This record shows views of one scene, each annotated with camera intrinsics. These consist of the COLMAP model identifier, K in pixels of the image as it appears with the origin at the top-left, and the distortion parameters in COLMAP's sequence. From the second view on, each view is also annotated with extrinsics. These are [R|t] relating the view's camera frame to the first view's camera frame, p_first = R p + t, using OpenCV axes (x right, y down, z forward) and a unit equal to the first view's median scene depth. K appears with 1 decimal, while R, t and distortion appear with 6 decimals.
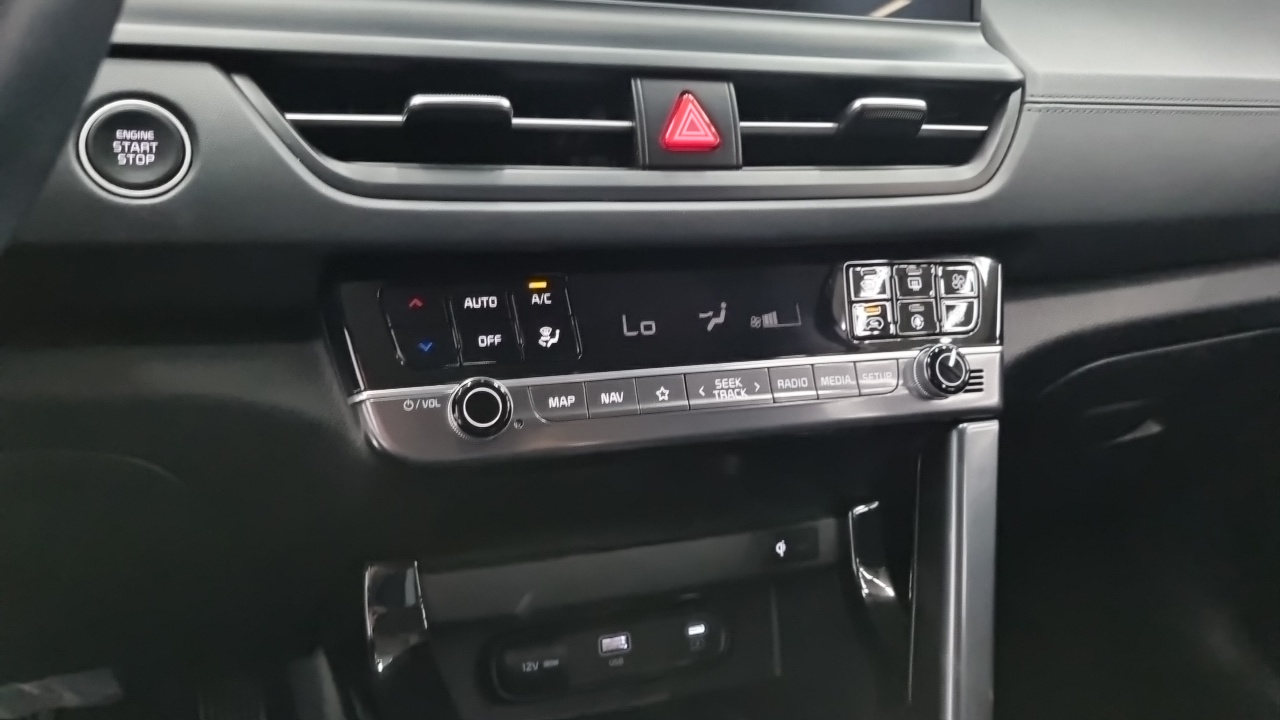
lens RADIAL K [[965.9, 0, 616.1], [0, 965.9, 366.7], [0, 0, 1]] dist [0.023891, -0.009530]
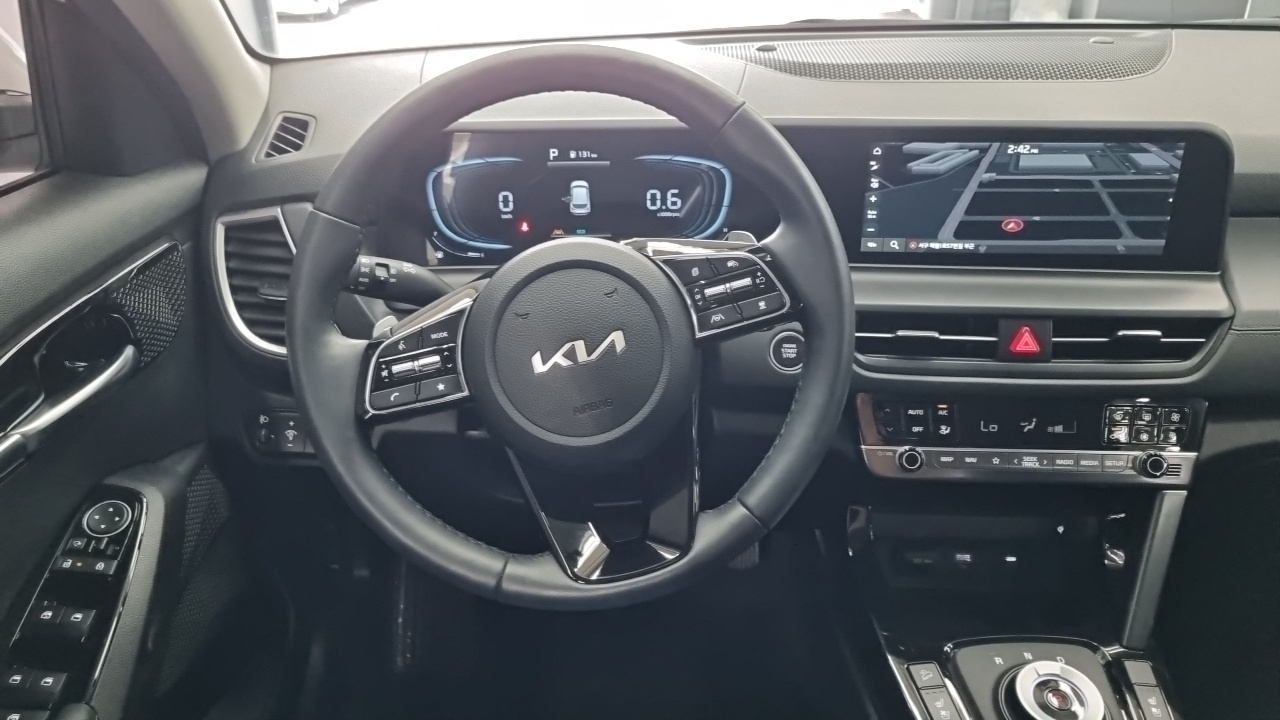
lens RADIAL K [[965.9, 0, 631.7], [0, 965.9, 358.5], [0, 0, 1]] dist [0.023891, -0.009530]
pose [[0.921050, 0.126531, -0.368316, 0.066629], [-0.069686, 0.984031, 0.163790, -0.495035], [0.383159, -0.125192, 0.915159, -1.284708]]
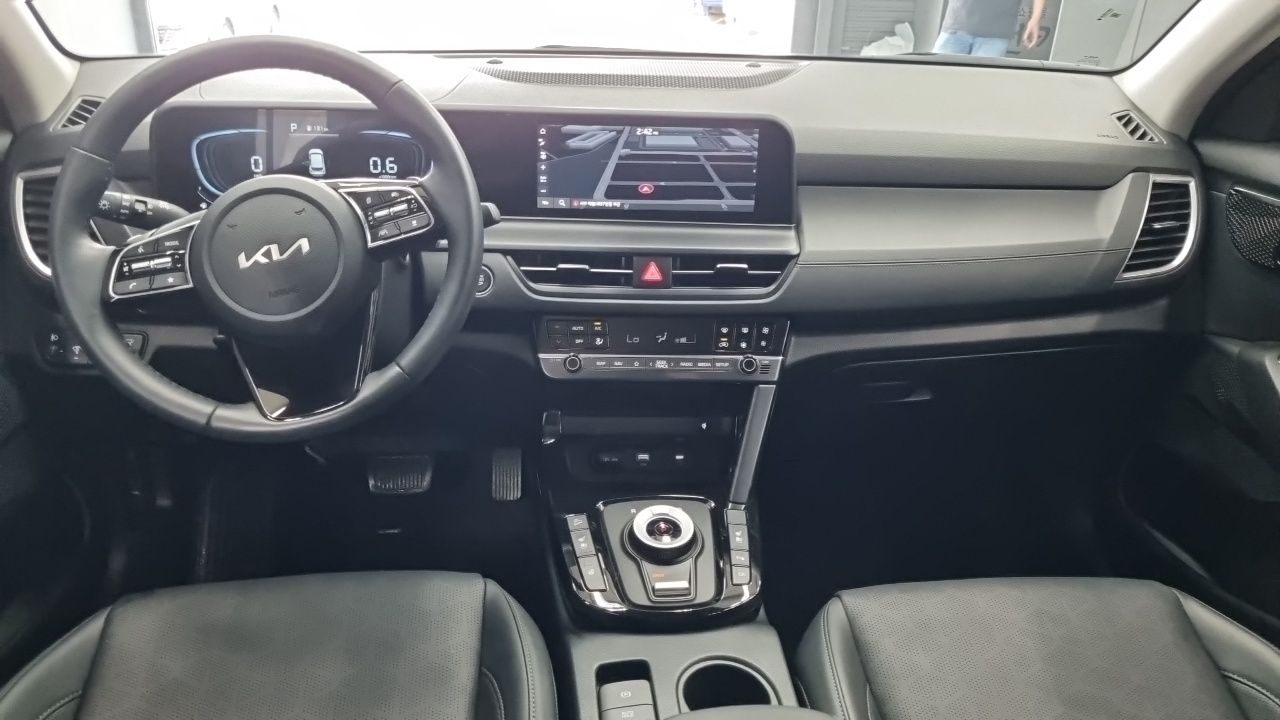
lens RADIAL K [[965.9, 0, 646.0], [0, 965.9, 350.0], [0, 0, 1]] dist [0.023891, -0.009530]
pose [[0.955038, 0.102645, -0.278147, 0.868805], [-0.078934, 0.992326, 0.095173, -0.288681], [0.285781, -0.068939, 0.955812, -1.752345]]
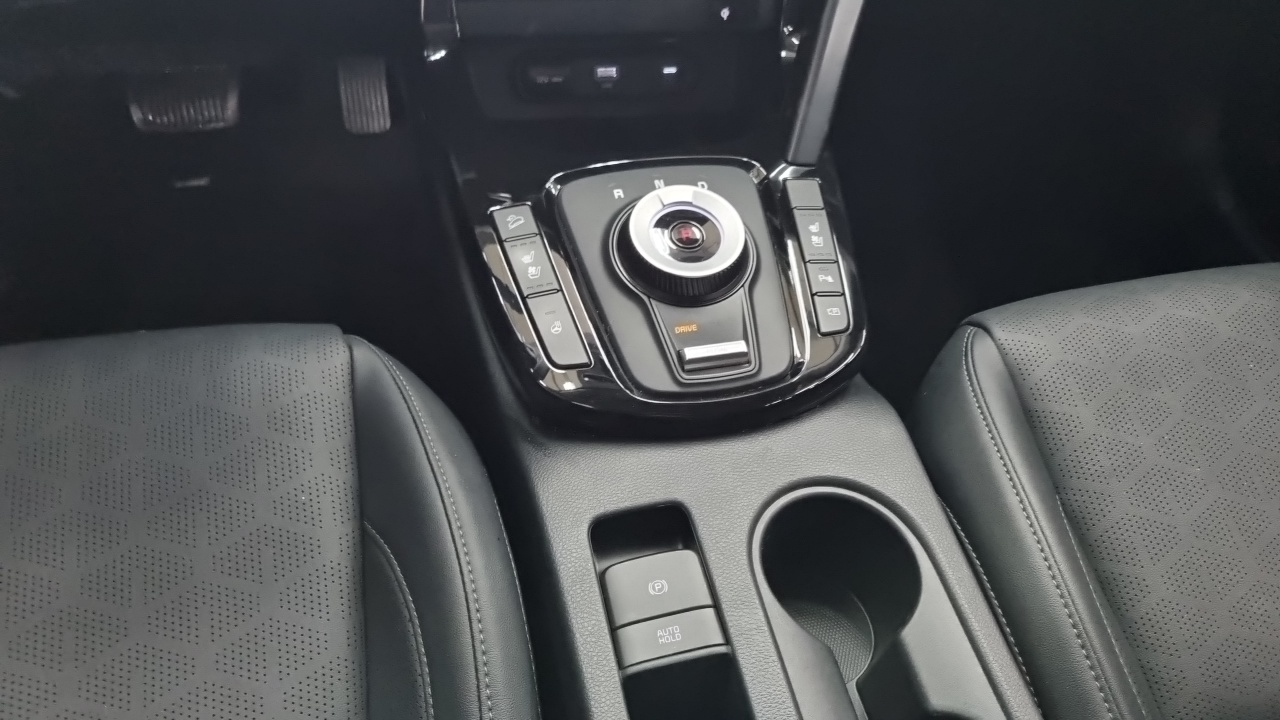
lens RADIAL K [[965.9, 0, 640.8], [0, 965.9, 353.6], [0, 0, 1]] dist [0.023891, -0.009530]
pose [[0.983442, 0.150278, -0.101285, 0.326641], [-0.079300, 0.859397, 0.505122, -0.097433], [0.162953, -0.488726, 0.857084, -0.509490]]
